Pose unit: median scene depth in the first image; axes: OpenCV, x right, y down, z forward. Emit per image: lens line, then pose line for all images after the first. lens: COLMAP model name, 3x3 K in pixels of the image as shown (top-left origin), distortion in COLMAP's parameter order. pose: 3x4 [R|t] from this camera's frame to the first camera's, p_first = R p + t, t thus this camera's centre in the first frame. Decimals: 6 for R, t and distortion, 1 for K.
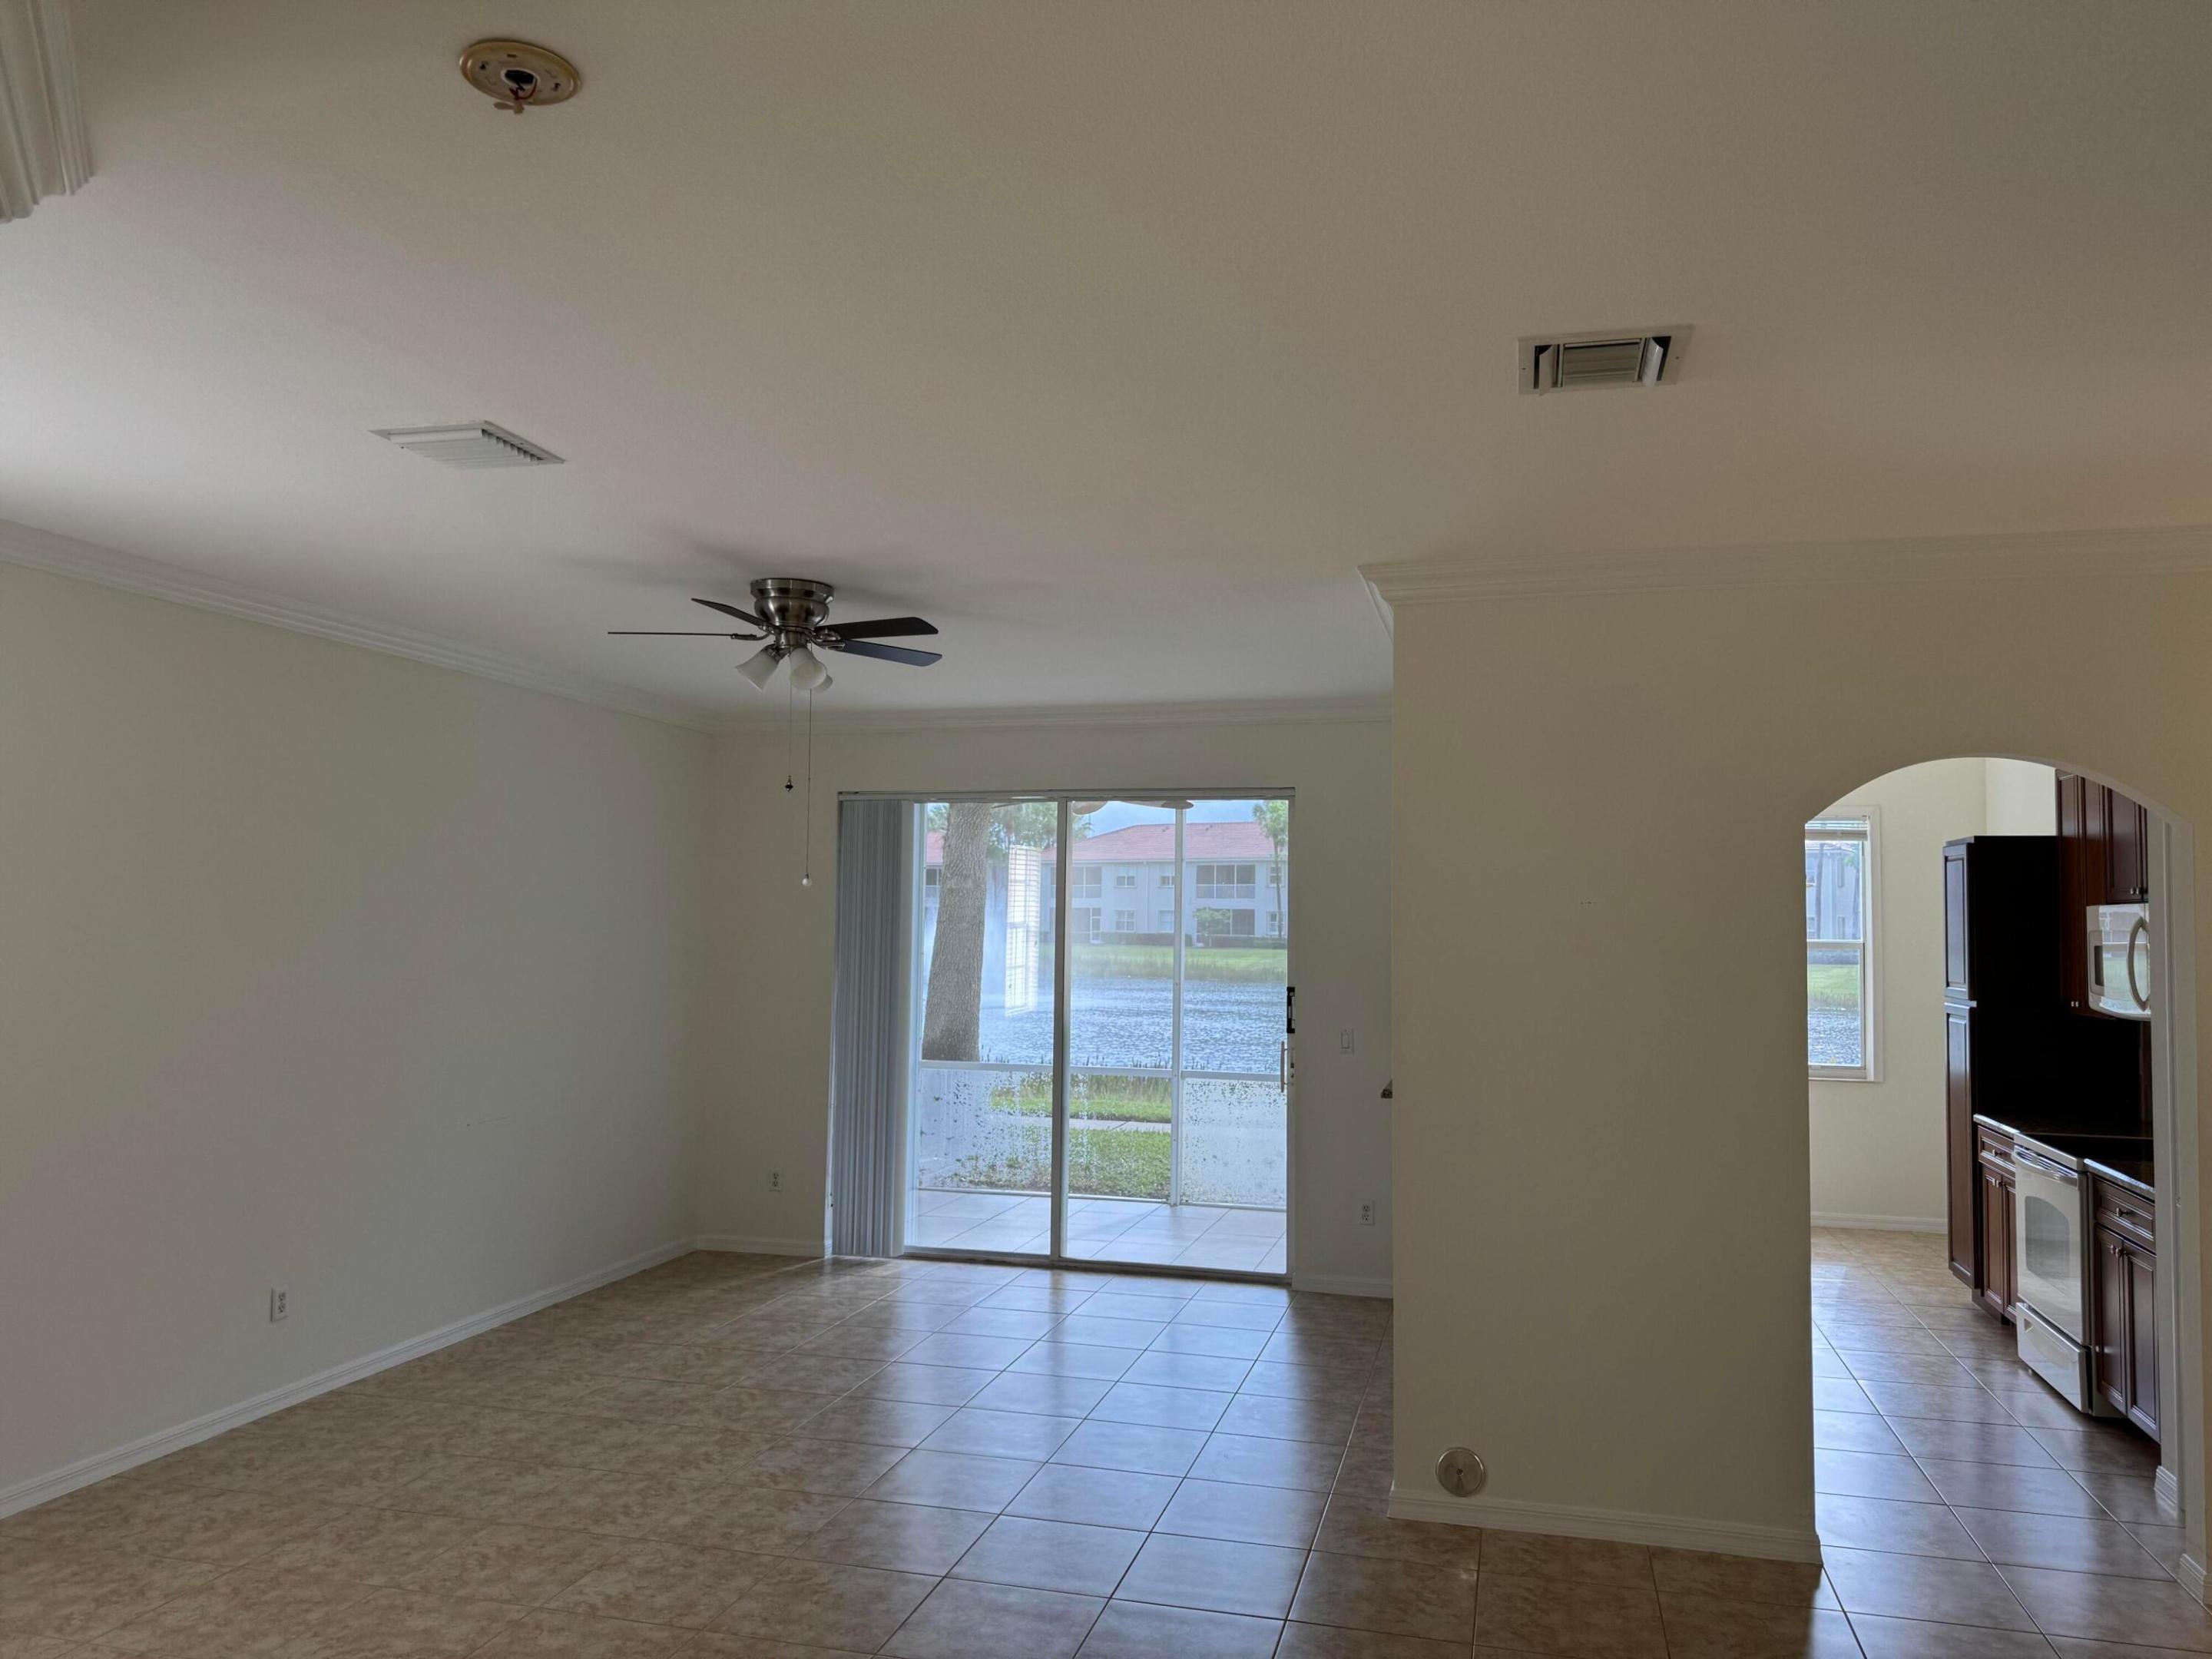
lens RADIAL K [[1543.0, 0, 1109.8], [0, 1543.0, 783.3], [0, 0, 1]] dist [0.003885, -0.057904]
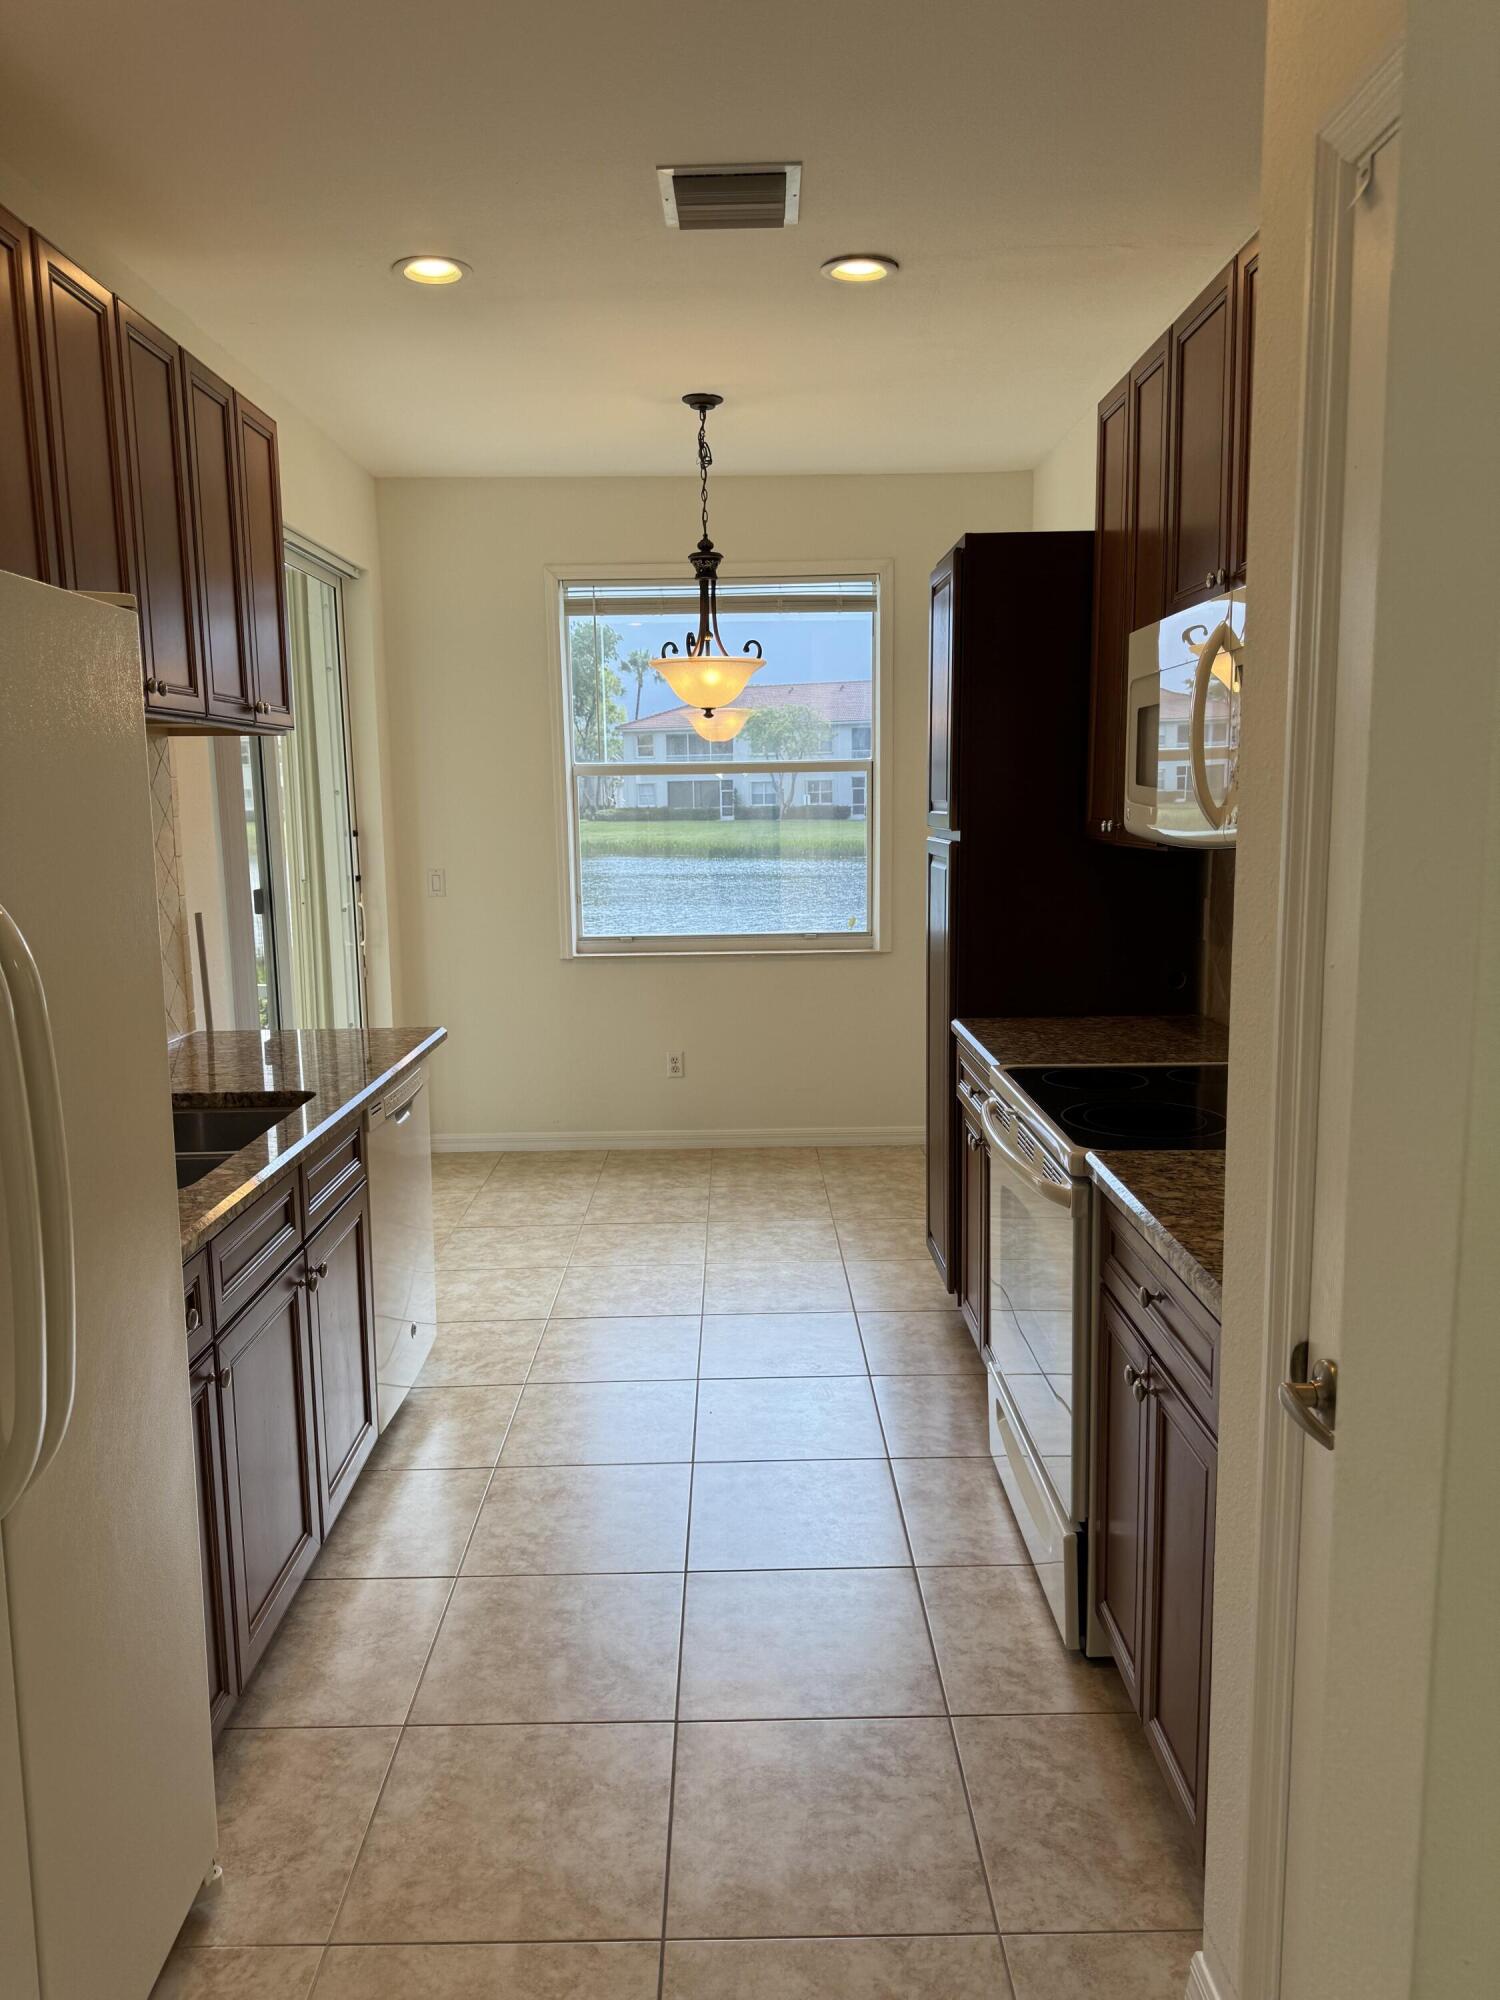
lens RADIAL K [[1395.1, 0, 750.0], [0, 1395.1, 1000.0], [0, 0, 1]] dist [0.003885, -0.057904]
pose [[0.964078, -0.073715, 0.255187, 0.387046], [0.012992, 0.972657, 0.231884, 0.089740], [-0.265303, -0.220239, 0.938674, 0.567913]]
